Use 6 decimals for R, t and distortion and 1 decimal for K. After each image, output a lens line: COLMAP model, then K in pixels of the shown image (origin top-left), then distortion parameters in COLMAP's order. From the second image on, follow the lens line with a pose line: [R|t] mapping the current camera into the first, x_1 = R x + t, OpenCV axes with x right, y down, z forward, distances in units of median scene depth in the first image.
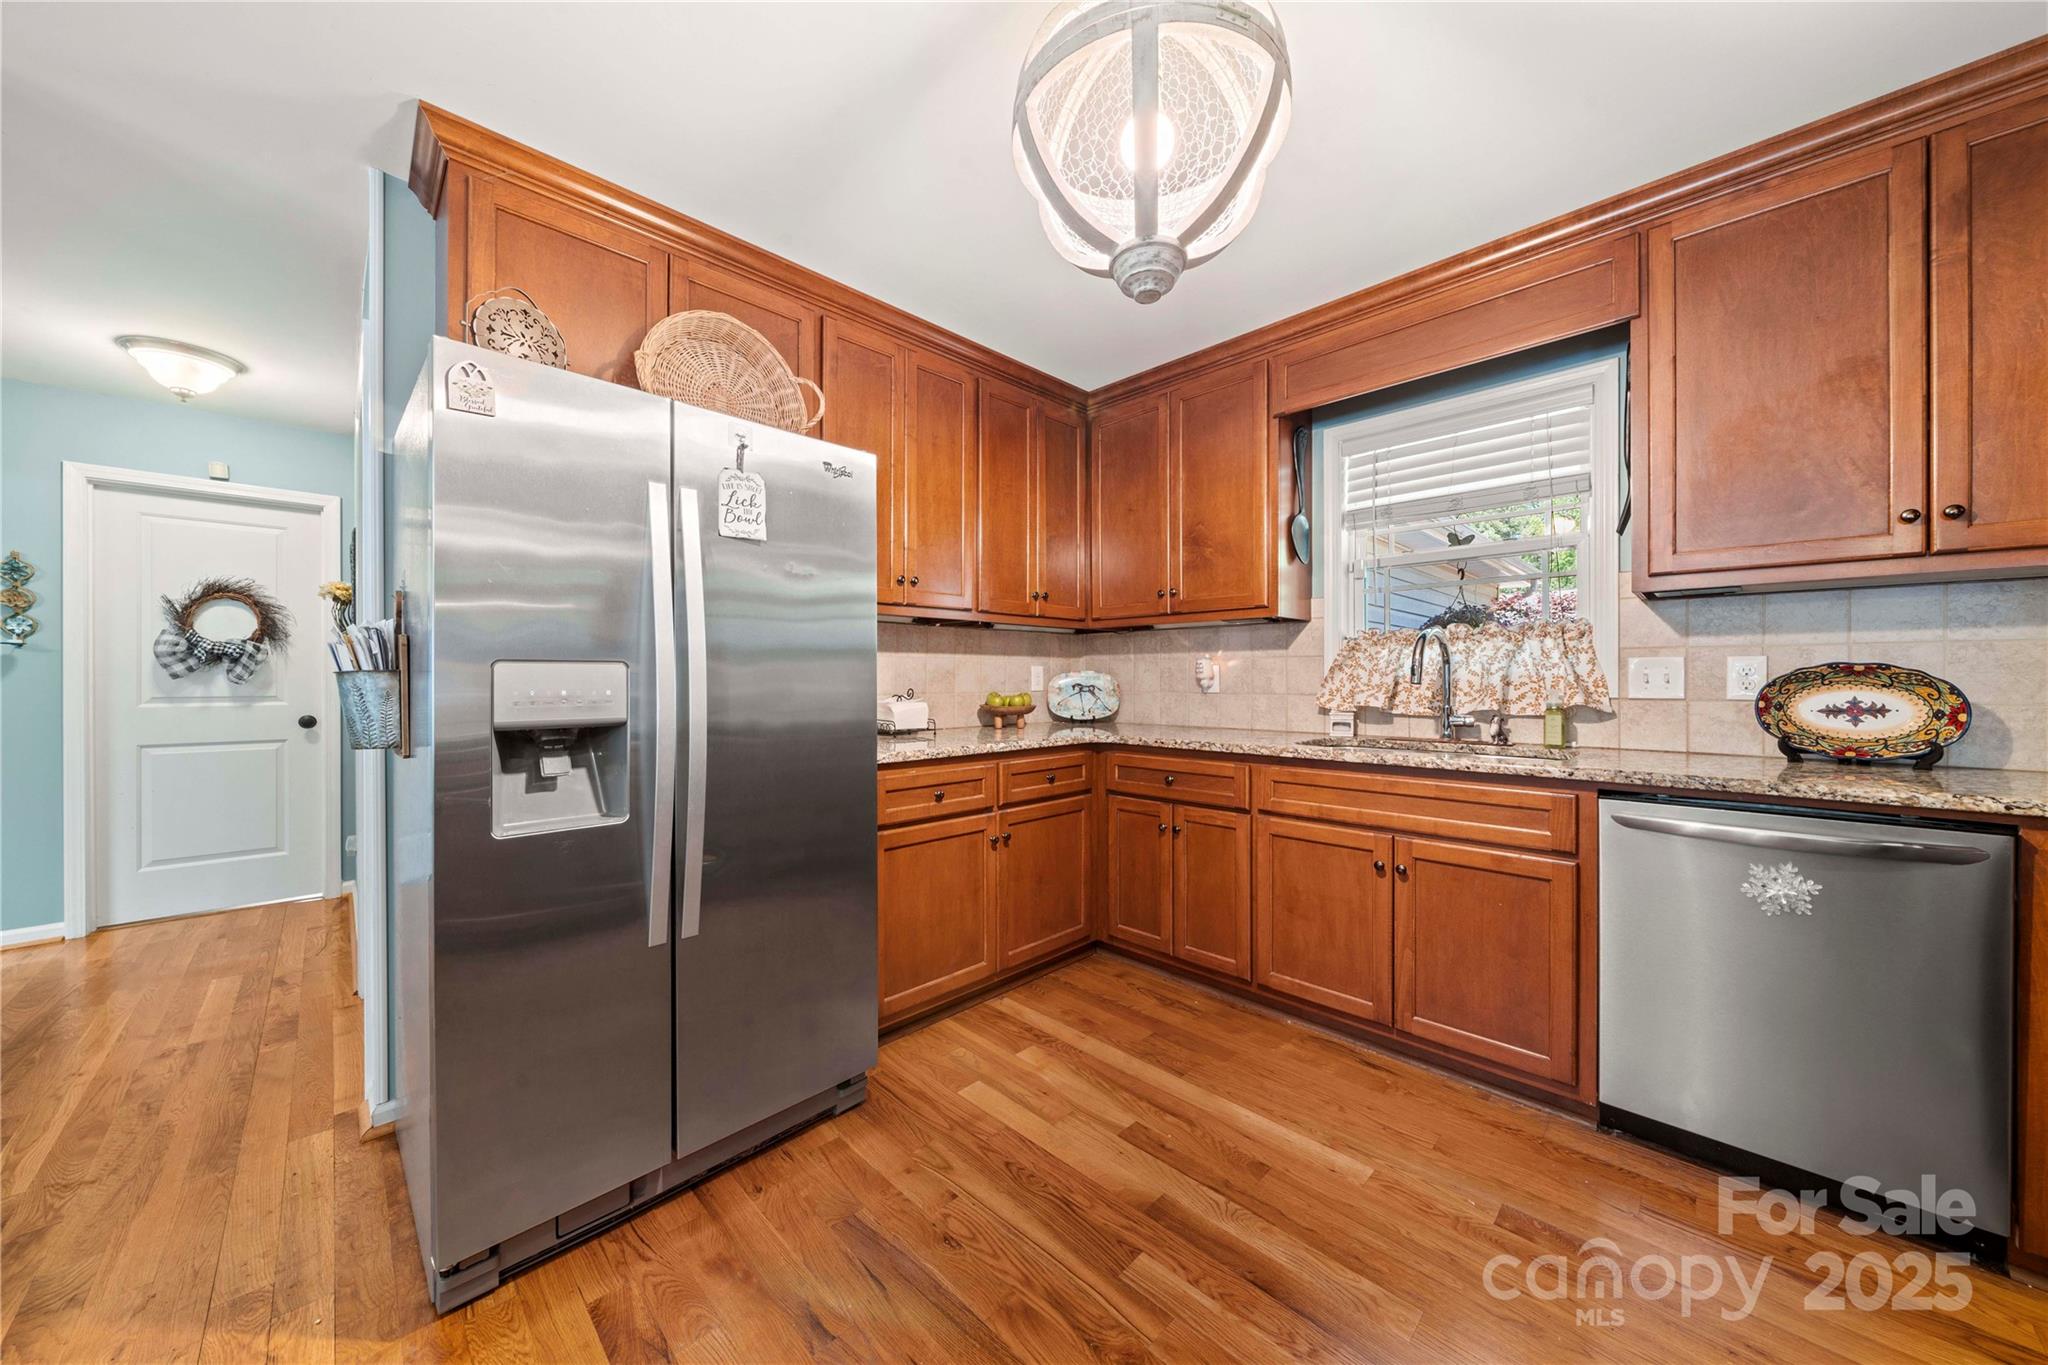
lens RADIAL K [[700.4, 0, 1023.2], [0, 700.4, 677.6], [0, 0, 1]] dist [-0.003355, -0.000124]
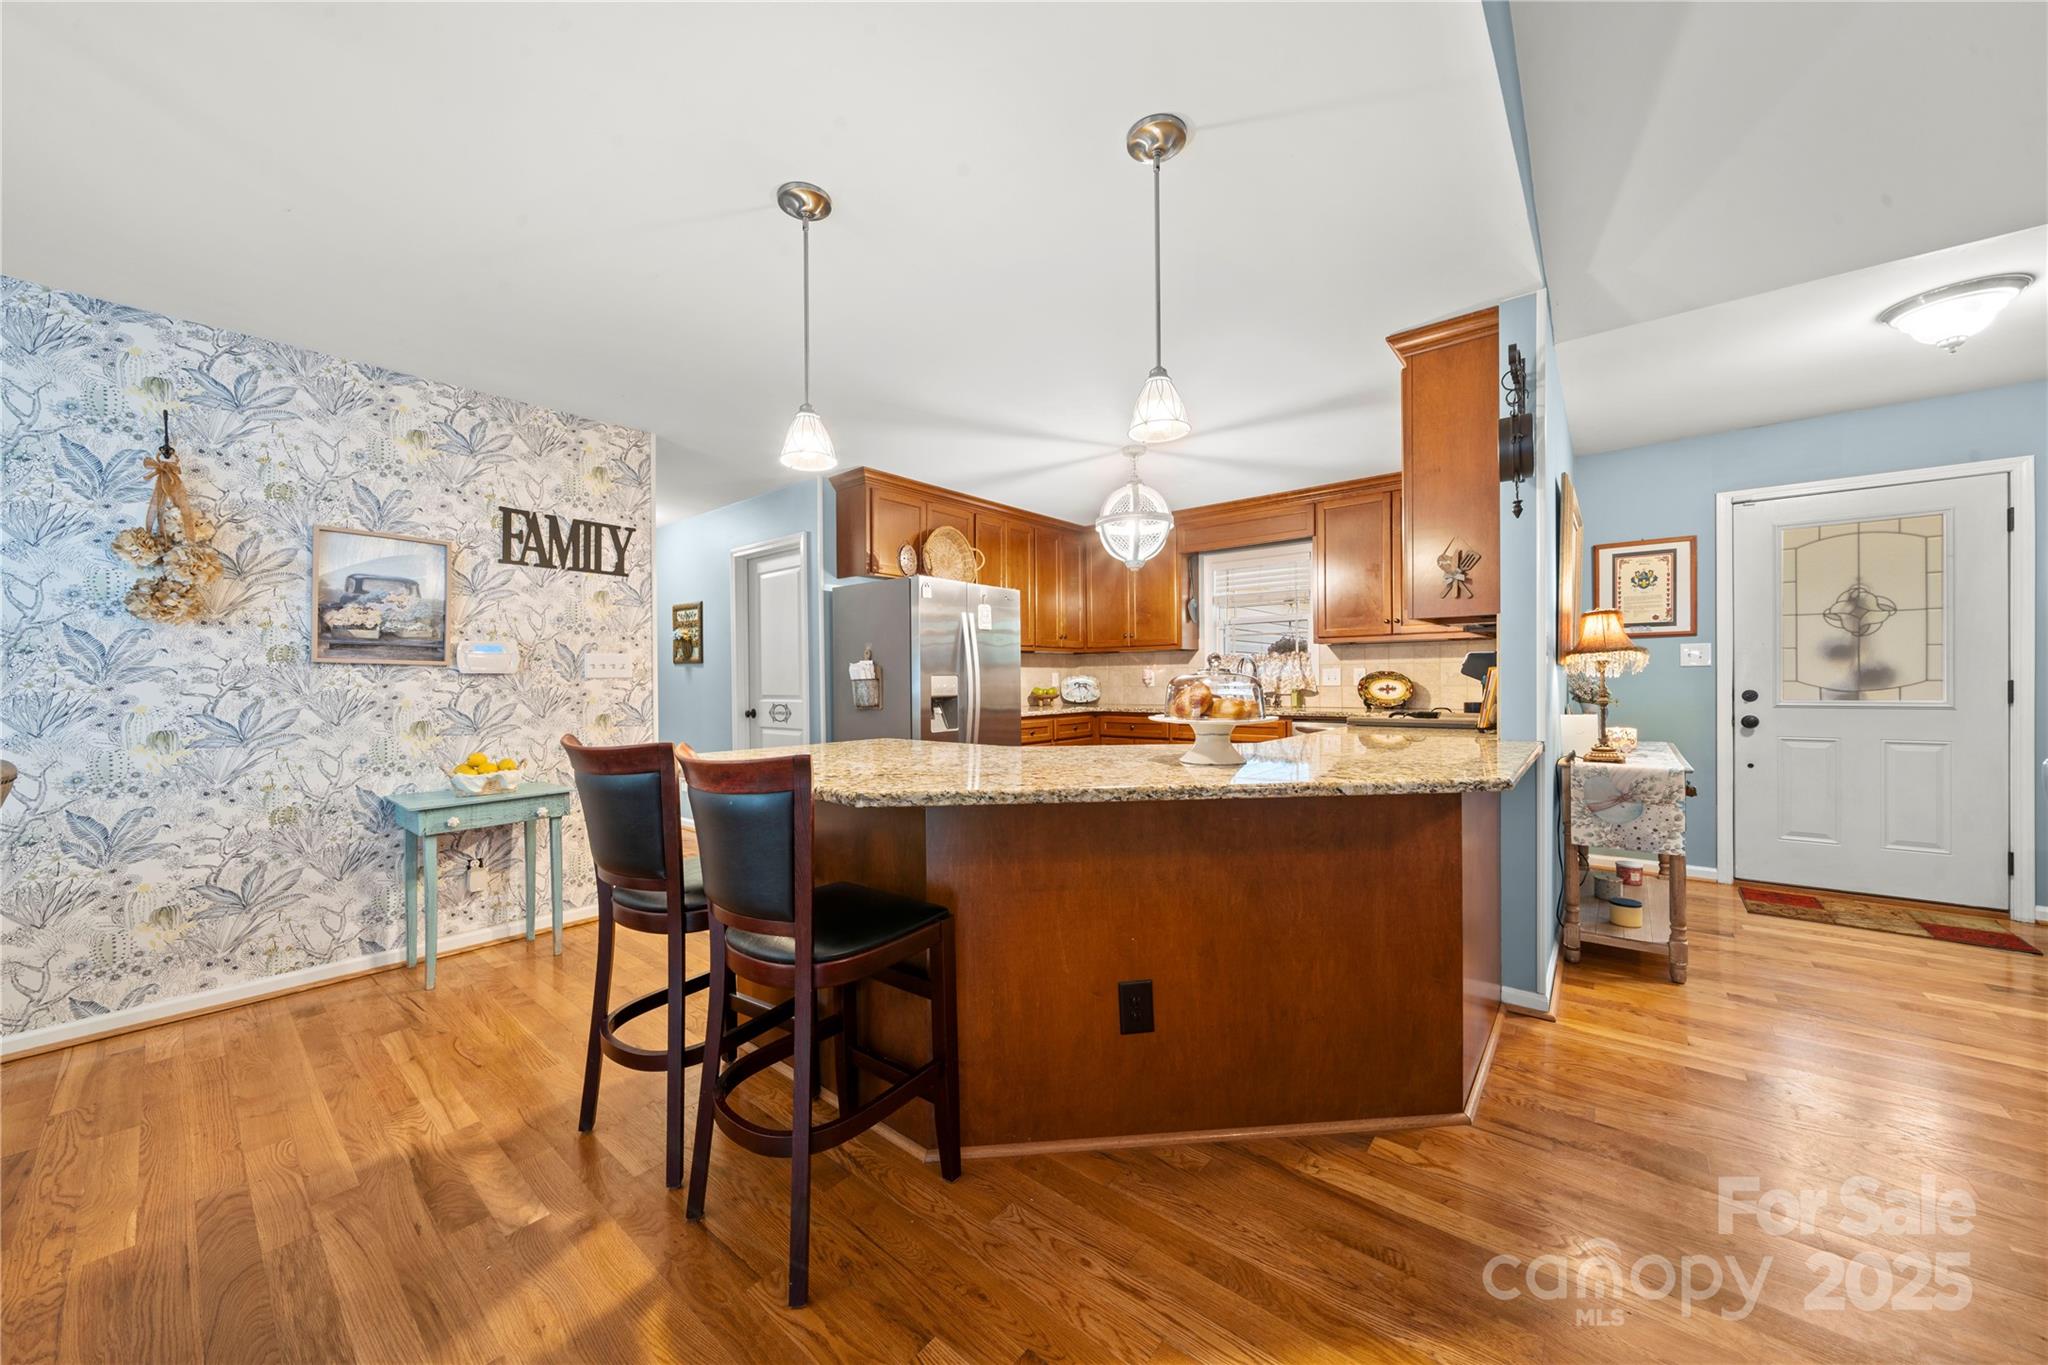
lens RADIAL K [[710.3, 0, 1020.9], [0, 710.3, 685.7], [0, 0, 1]] dist [-0.008165, 0.000045]
pose [[0.995359, -0.009295, 0.095782, -0.356971], [0.008478, 0.999924, 0.008930, -0.000908], [-0.095858, -0.008076, 0.995362, -1.190769]]
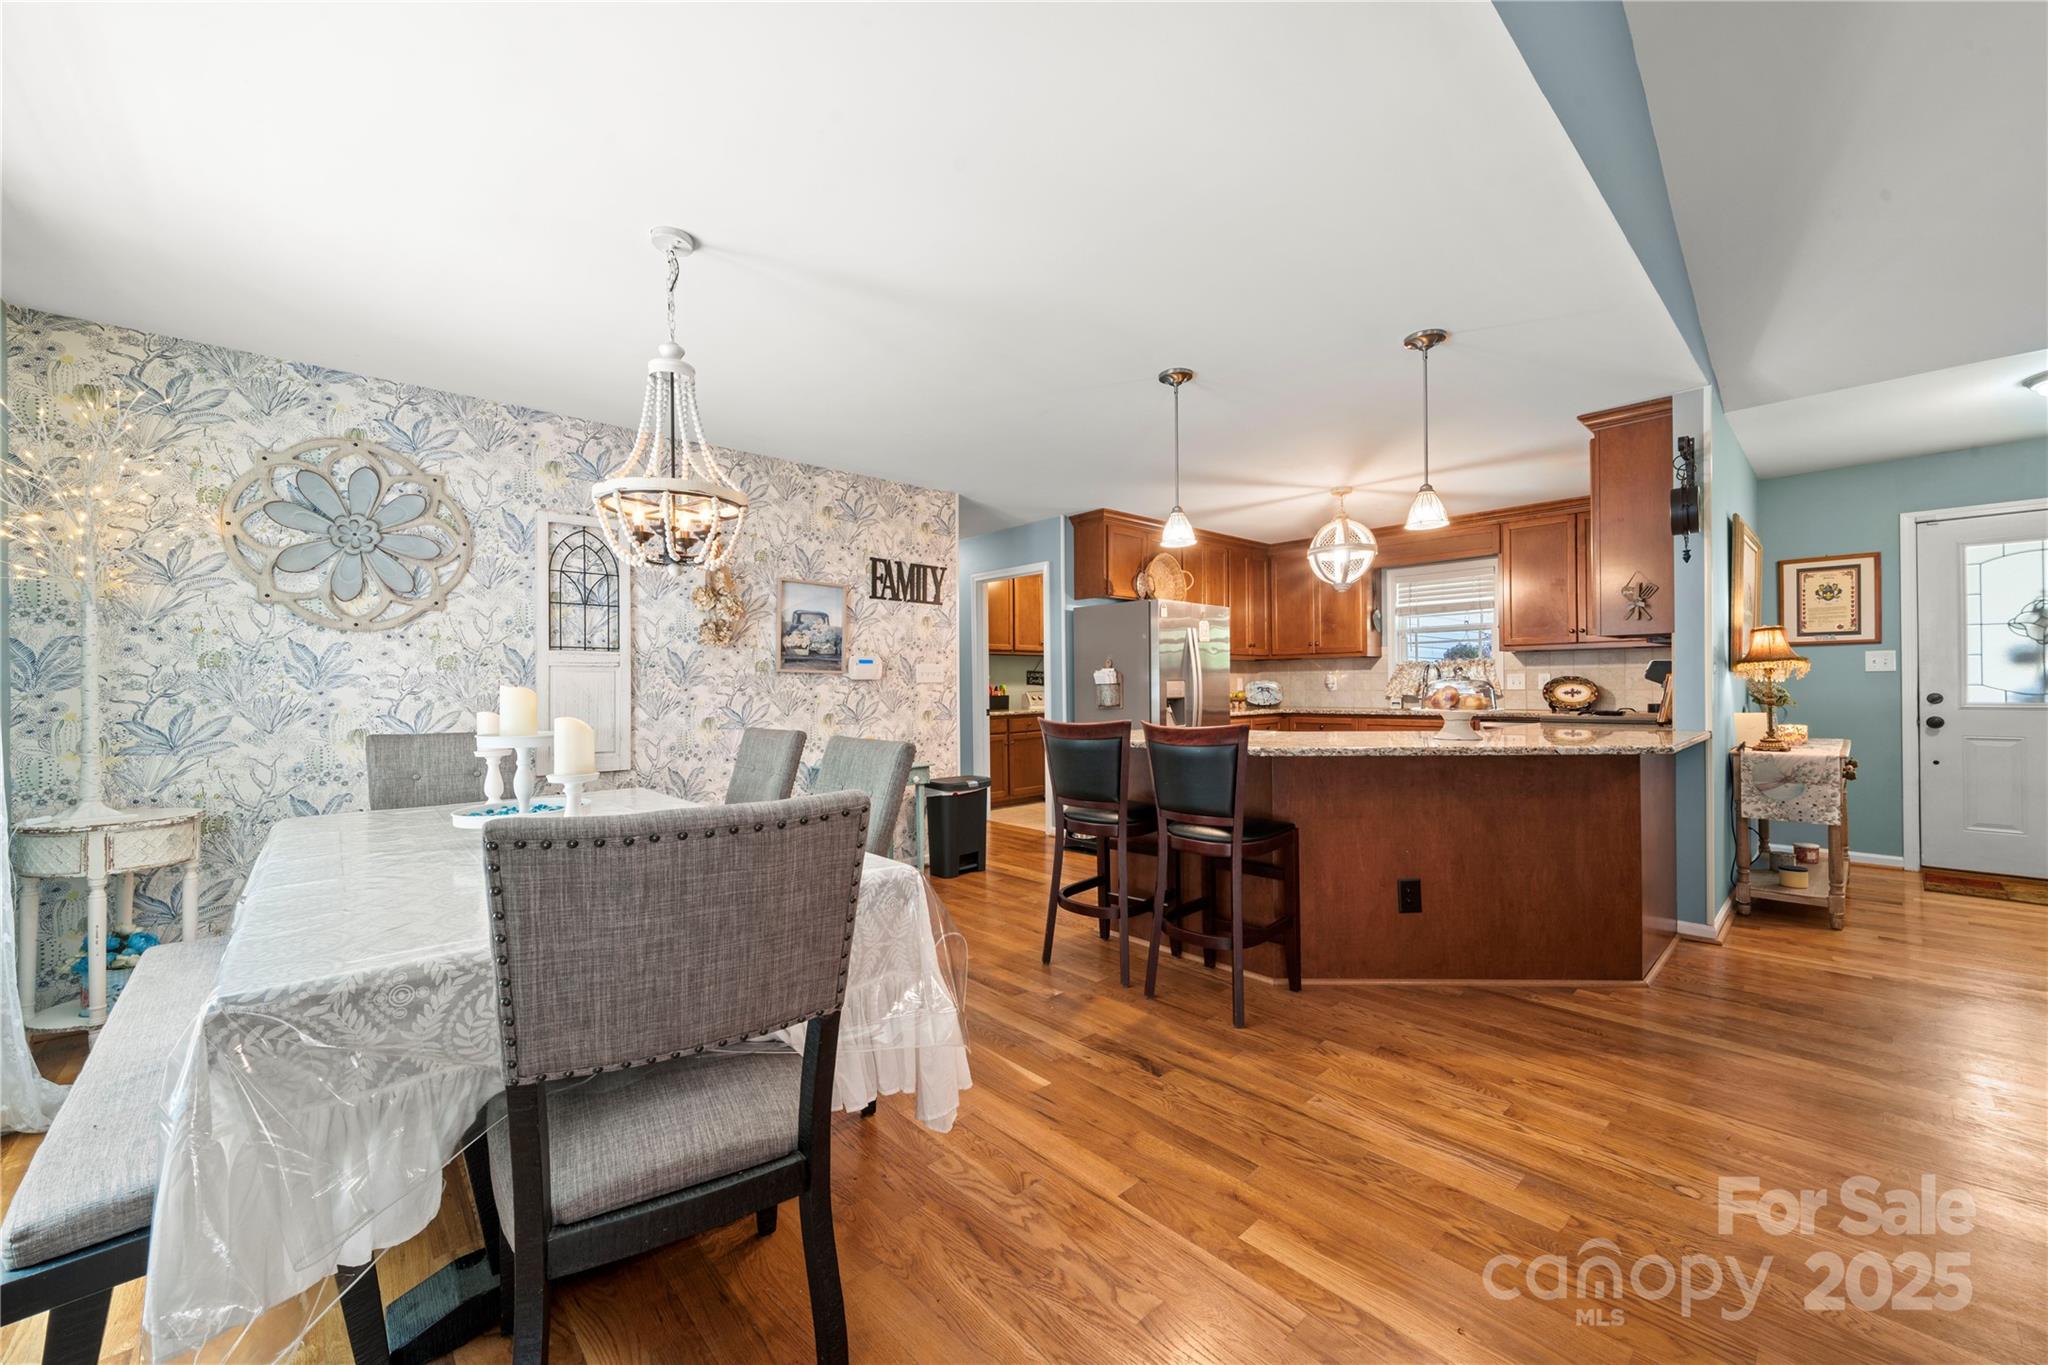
lens RADIAL K [[769.4, 0, 1019.8], [0, 769.4, 686.1], [0, 0, 1]] dist [-0.007676, -0.000066]
pose [[0.999173, -0.008655, -0.039728, -0.751249], [0.008694, 0.999962, 0.000819, -0.001899], [0.039720, -0.001164, 0.999210, -1.737391]]
